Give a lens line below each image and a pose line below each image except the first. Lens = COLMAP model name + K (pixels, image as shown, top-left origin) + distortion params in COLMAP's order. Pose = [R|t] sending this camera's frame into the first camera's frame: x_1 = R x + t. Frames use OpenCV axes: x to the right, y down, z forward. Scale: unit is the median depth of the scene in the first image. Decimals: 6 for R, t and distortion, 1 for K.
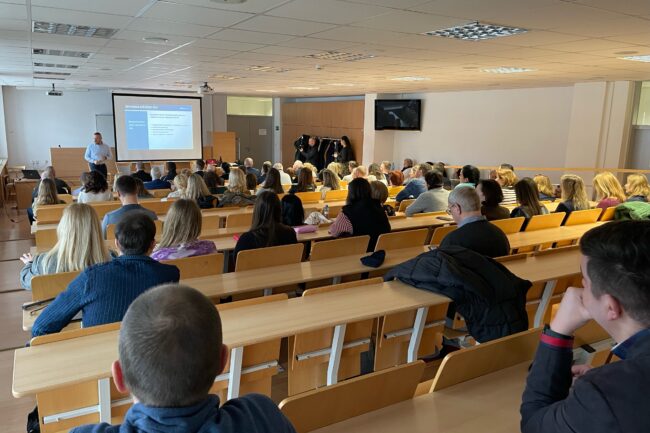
lens RADIAL K [[485.4, 0, 325.2], [0, 485.4, 210.2], [0, 0, 1]] dist [0.025885, -0.034646]
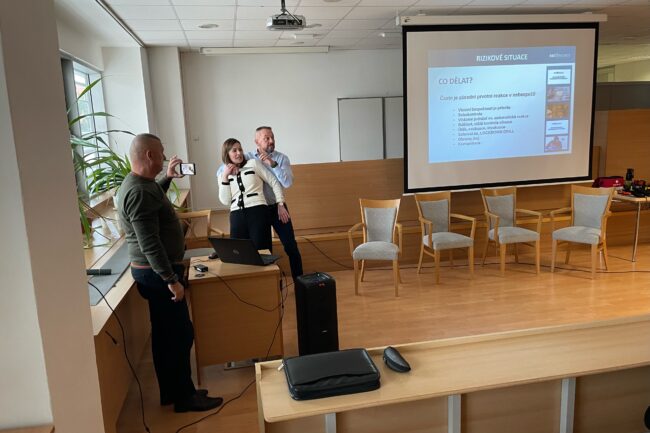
lens RADIAL K [[485.4, 0, 325.4], [0, 485.4, 214.3], [0, 0, 1]] dist [0.025885, -0.034646]
pose [[0.942573, -0.024238, -0.333119, -0.343770], [0.013882, 0.999345, -0.033432, -0.064781], [0.333711, 0.026888, 0.942292, 0.559171]]
